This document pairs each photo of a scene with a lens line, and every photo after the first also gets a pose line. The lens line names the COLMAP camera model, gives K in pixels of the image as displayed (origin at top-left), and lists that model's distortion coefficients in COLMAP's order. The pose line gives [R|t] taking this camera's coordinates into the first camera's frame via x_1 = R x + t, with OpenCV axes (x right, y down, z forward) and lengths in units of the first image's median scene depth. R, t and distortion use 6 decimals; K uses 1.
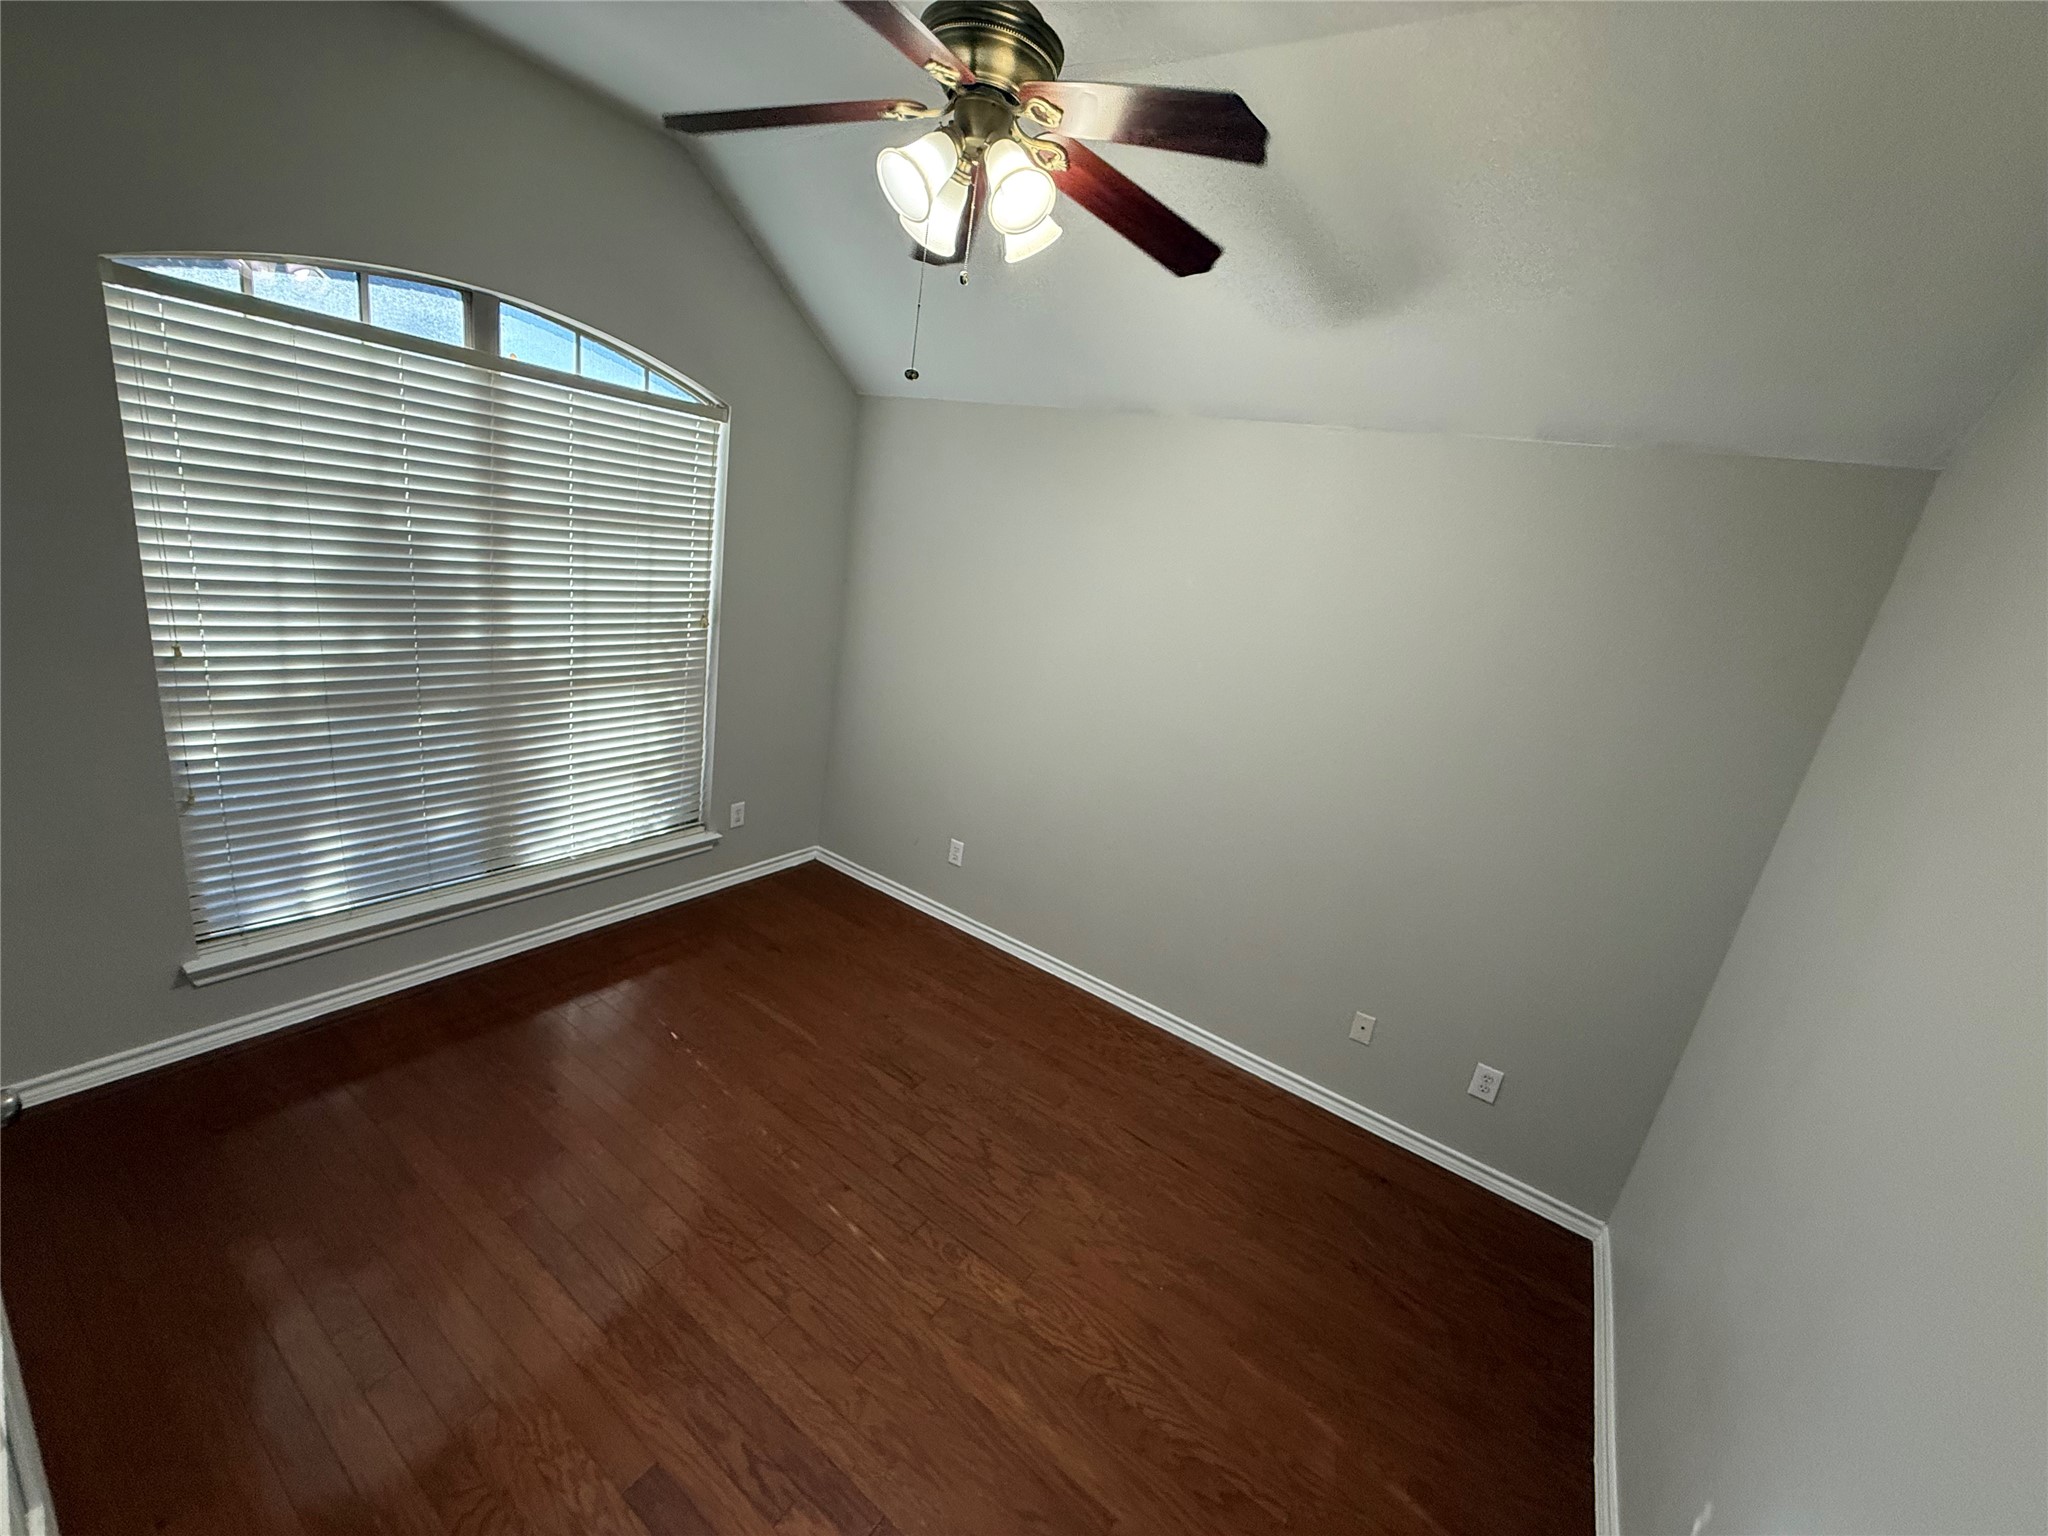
lens RADIAL K [[820.6, 0, 1025.4], [0, 820.6, 775.1], [0, 0, 1]] dist [-0.001655, 0.000026]
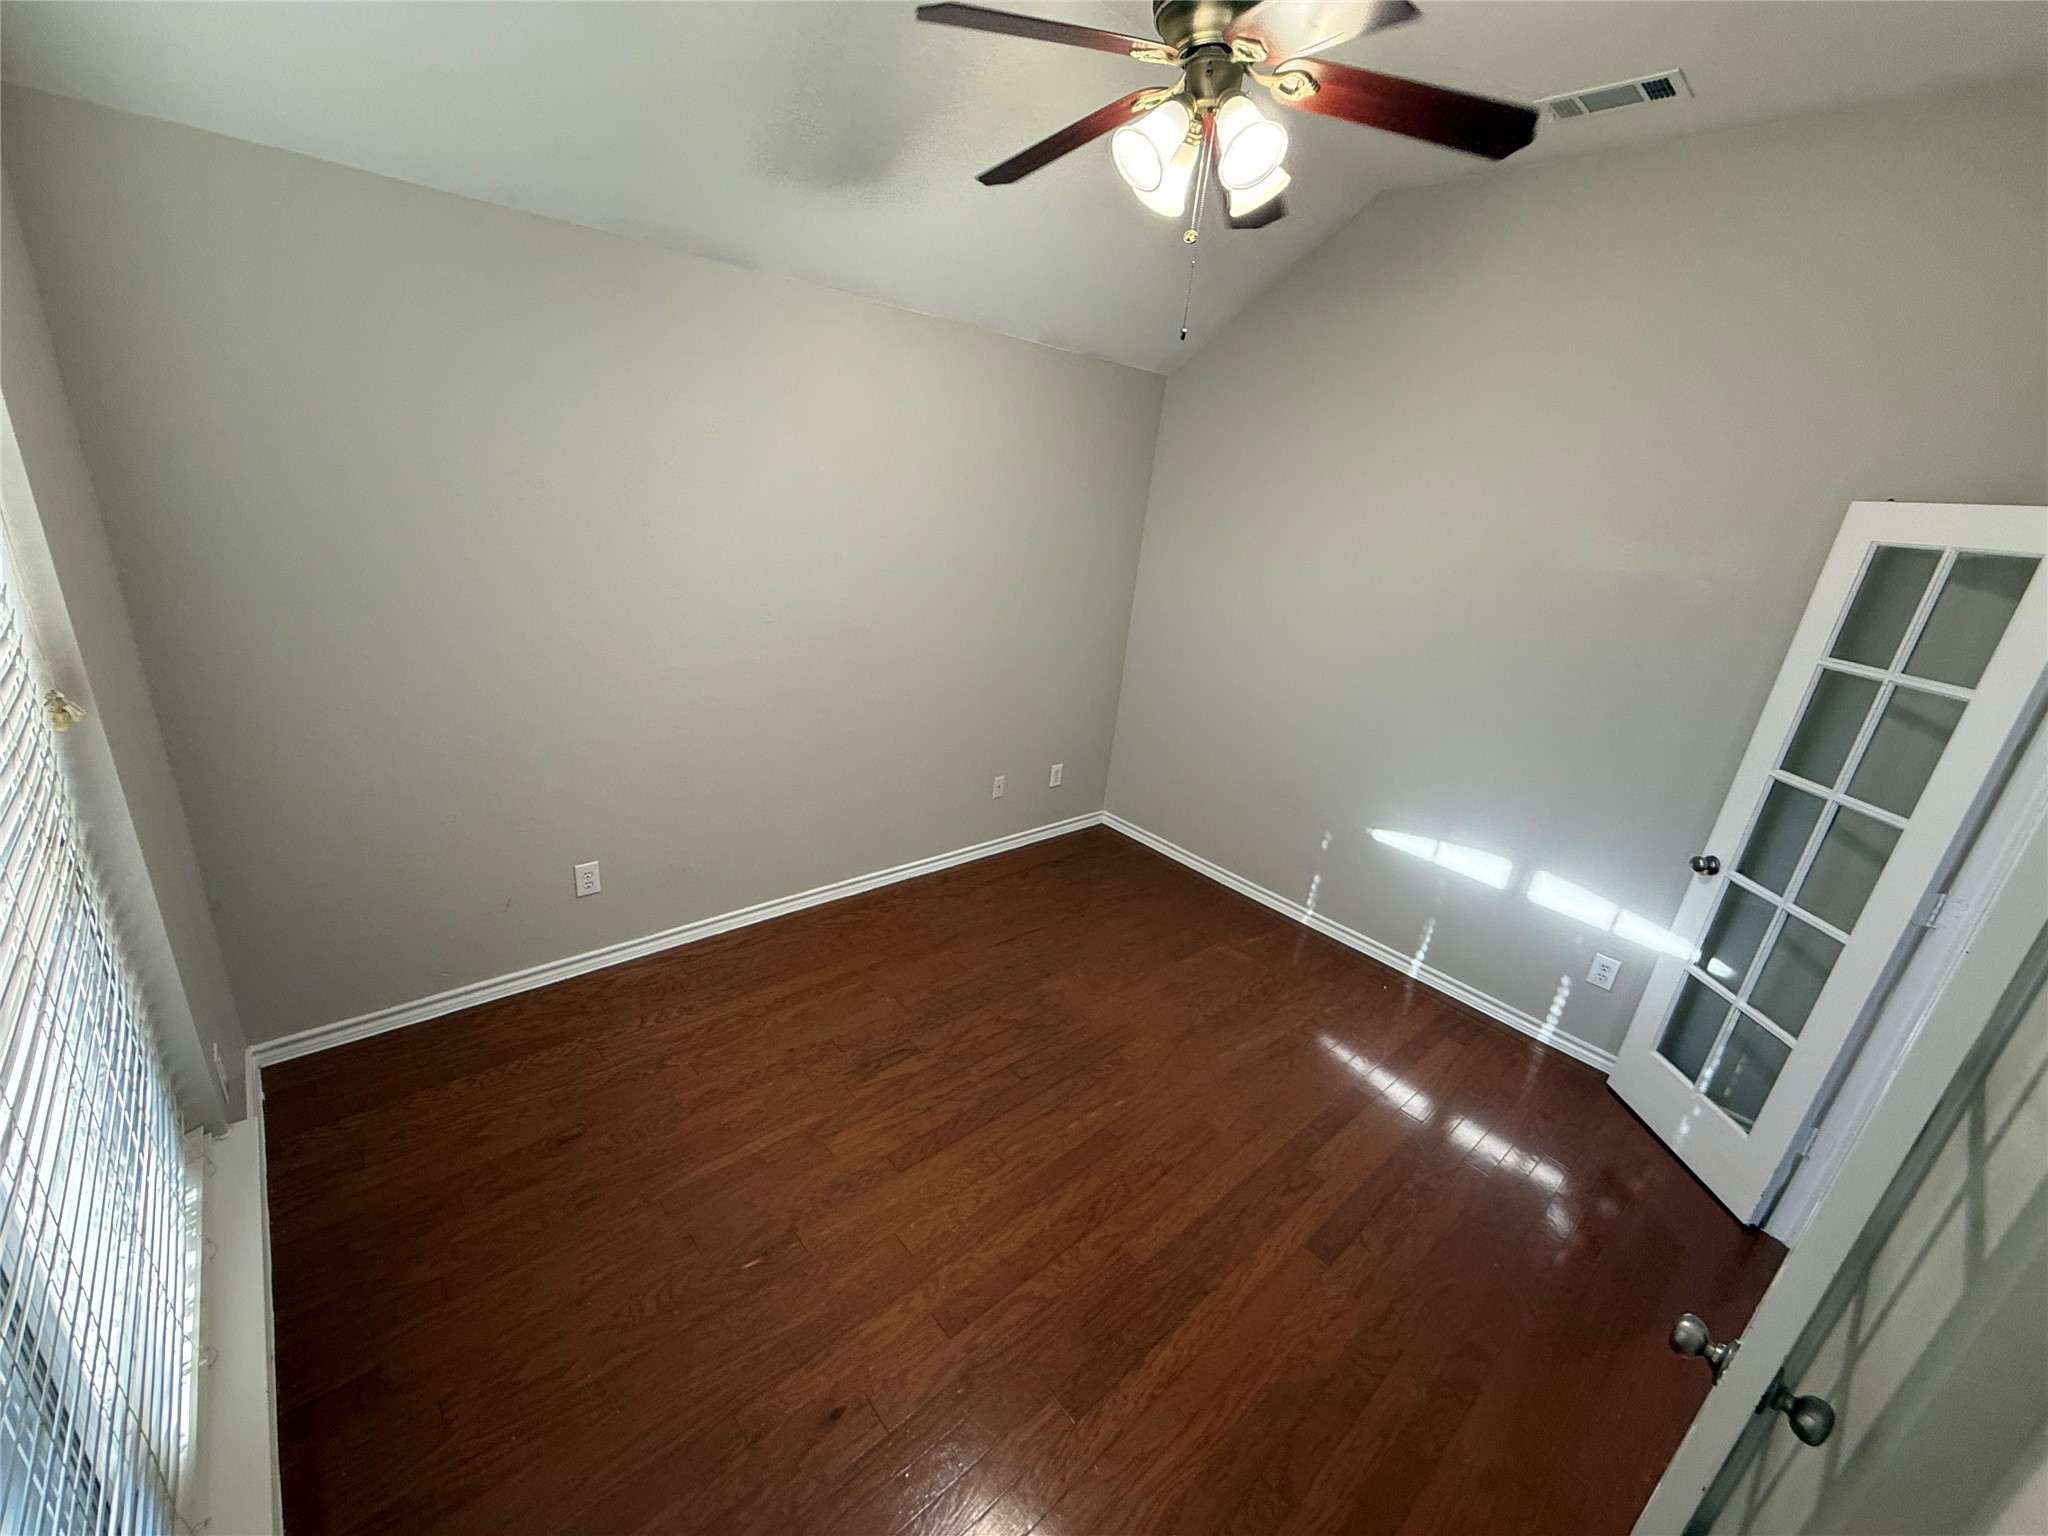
lens RADIAL K [[820.6, 0, 1025.1], [0, 820.6, 764.3], [0, 0, 1]] dist [-0.001655, 0.000026]
pose [[0.245457, -0.441022, 0.863279, -1.021571], [0.218199, 0.892806, 0.394065, -0.353111], [-0.944532, 0.091641, 0.315376, 0.706334]]
